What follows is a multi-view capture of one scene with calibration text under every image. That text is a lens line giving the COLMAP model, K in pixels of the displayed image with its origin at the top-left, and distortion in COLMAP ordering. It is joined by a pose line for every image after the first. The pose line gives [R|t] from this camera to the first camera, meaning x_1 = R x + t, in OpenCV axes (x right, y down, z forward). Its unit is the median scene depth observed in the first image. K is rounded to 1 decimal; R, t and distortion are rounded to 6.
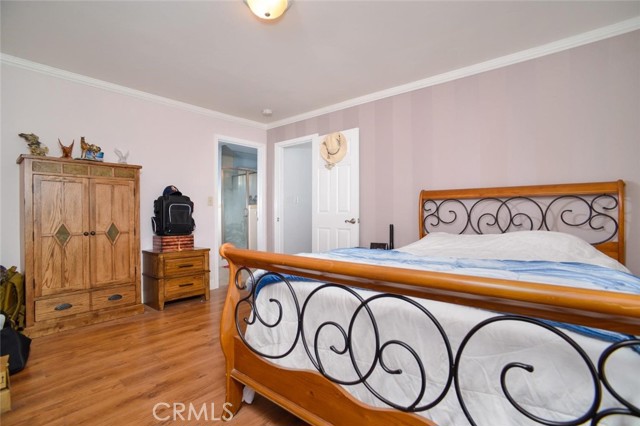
lens RADIAL K [[312.2, 0, 320.0], [0, 312.2, 213.0], [0, 0, 1]] dist [0.001217, 0.000072]
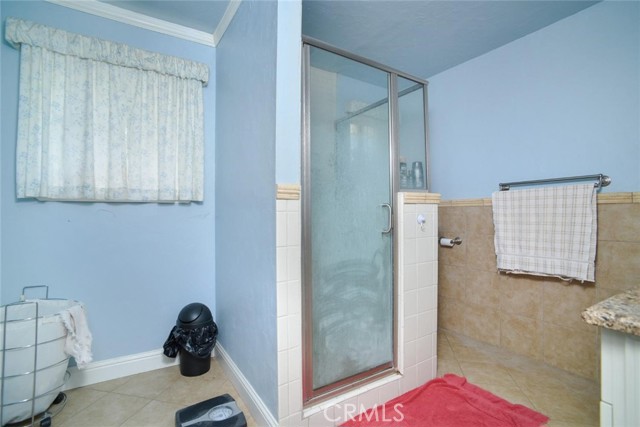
lens RADIAL K [[312.2, 0, 320.0], [0, 312.2, 213.5], [0, 0, 1]] dist [0.001217, 0.000072]
pose [[0.961289, -0.005610, -0.275486, -0.222191], [0.003503, 0.999961, -0.008140, -0.003920], [0.275521, 0.006860, 0.961271, 0.724564]]
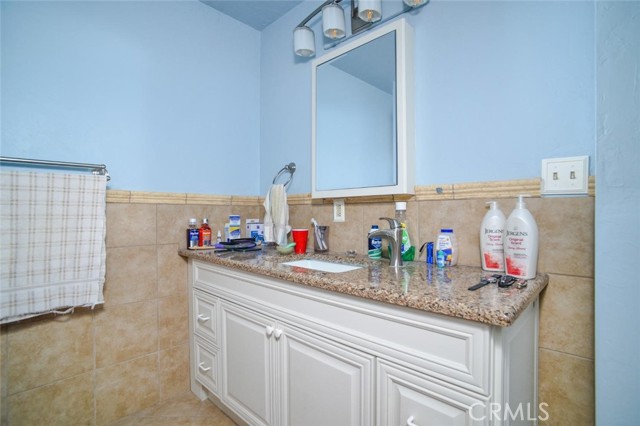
lens RADIAL K [[312.2, 0, 320.0], [0, 312.2, 213.0], [0, 0, 1]] dist [0.001217, 0.000072]
pose [[0.052796, 0.000112, 0.998605, -0.336945], [0.004410, 0.999990, -0.000345, -0.008058], [-0.998596, 0.004422, 0.052795, 1.134875]]
